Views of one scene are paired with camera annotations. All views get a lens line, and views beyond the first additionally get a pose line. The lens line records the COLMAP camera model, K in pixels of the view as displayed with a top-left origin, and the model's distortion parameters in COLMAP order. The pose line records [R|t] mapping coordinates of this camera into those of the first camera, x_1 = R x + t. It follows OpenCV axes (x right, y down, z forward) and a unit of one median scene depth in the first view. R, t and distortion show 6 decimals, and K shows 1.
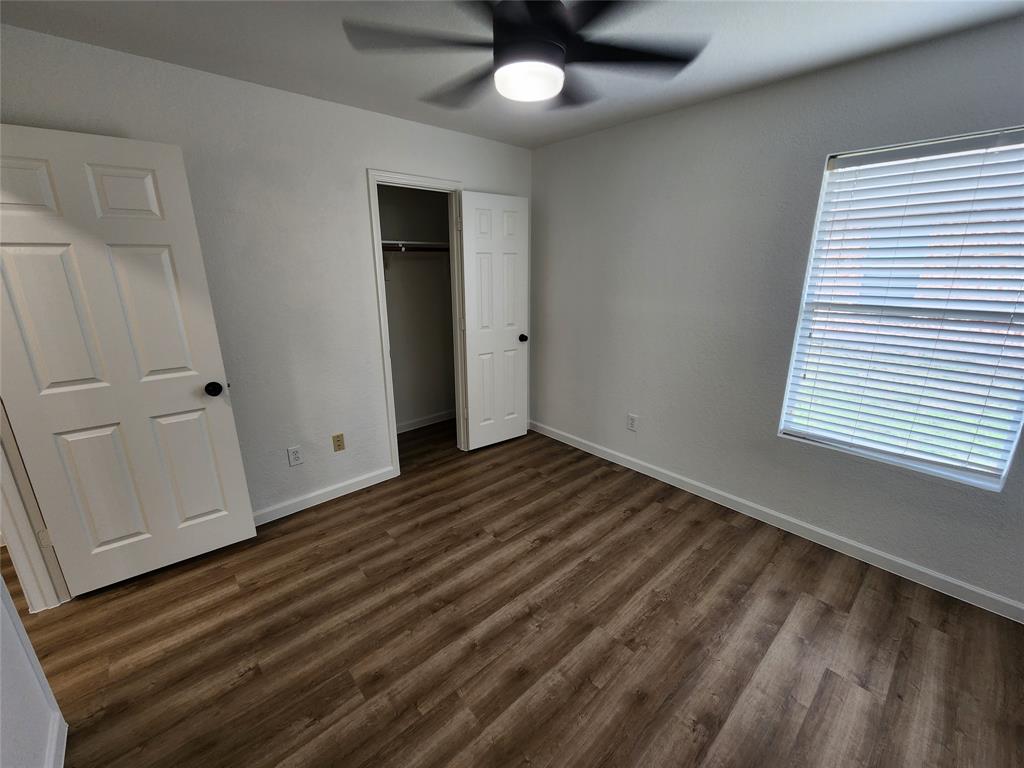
lens RADIAL K [[419.8, 0, 515.1], [0, 419.8, 382.3], [0, 0, 1]] dist [0.000453, -0.002096]
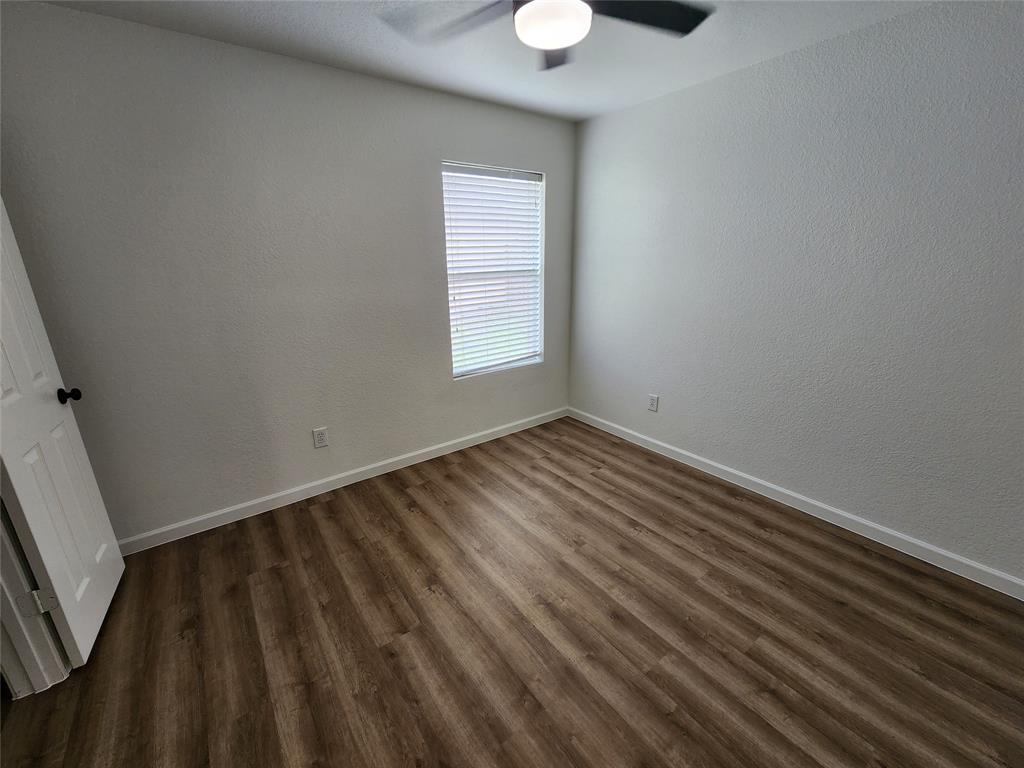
lens RADIAL K [[423.6, 0, 514.5], [0, 423.6, 380.4], [0, 0, 1]] dist [-0.000292, -0.000706]
pose [[0.094546, -0.287205, 0.953191, -0.672032], [0.279833, 0.926543, 0.251419, -0.167059], [-0.955382, 0.242964, 0.167971, 0.707451]]
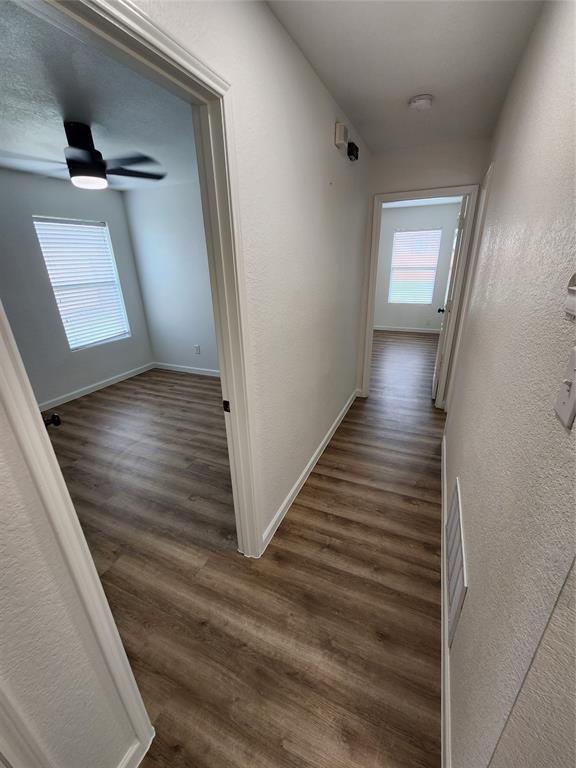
lens RADIAL K [[314.9, 0, 289.2], [0, 314.9, 387.4], [0, 0, 1]] dist [0.000453, -0.002096]
pose [[-0.399115, -0.334313, 0.853781, -1.386474], [0.272695, 0.845745, 0.458643, -0.171527], [-0.875411, 0.415873, -0.246384, 0.596449]]
